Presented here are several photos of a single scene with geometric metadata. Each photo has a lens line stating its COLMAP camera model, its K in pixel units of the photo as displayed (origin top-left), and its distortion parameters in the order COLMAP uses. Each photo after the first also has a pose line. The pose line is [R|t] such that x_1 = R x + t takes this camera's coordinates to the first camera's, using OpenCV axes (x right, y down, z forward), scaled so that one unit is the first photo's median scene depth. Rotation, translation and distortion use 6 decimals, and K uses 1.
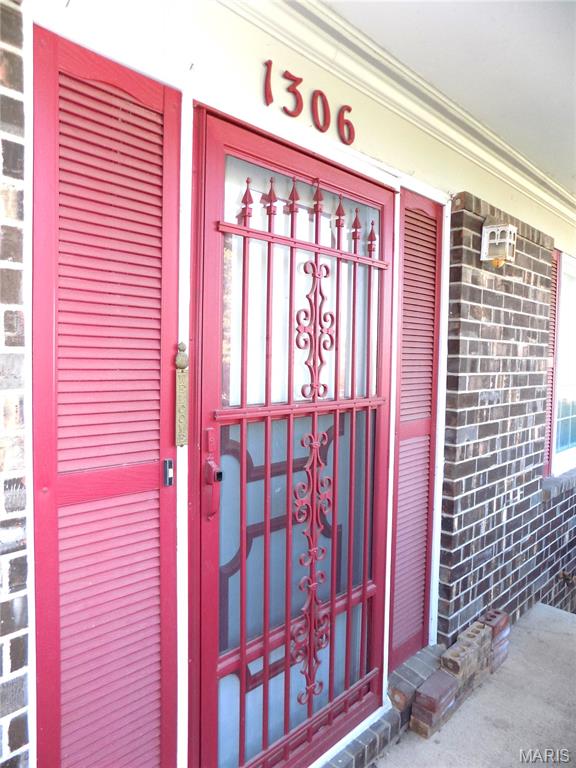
lens RADIAL K [[524.3, 0, 288.2], [0, 524.3, 382.2], [0, 0, 1]] dist [-0.050043, 0.020251]
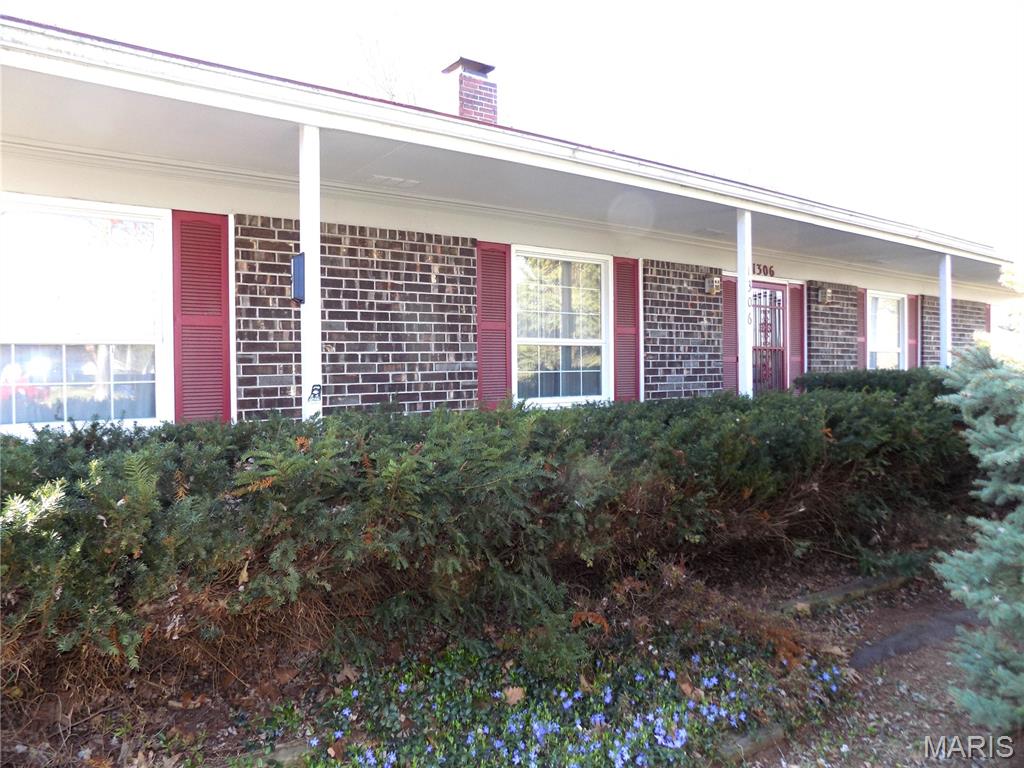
lens RADIAL K [[699.0, 0, 513.6], [0, 699.0, 379.7], [0, 0, 1]] dist [-0.050043, 0.020251]
pose [[0.983151, -0.022630, -0.181388, -0.607784], [0.015354, 0.999024, -0.041416, 0.331121], [0.182148, 0.037934, 0.982539, -3.083651]]
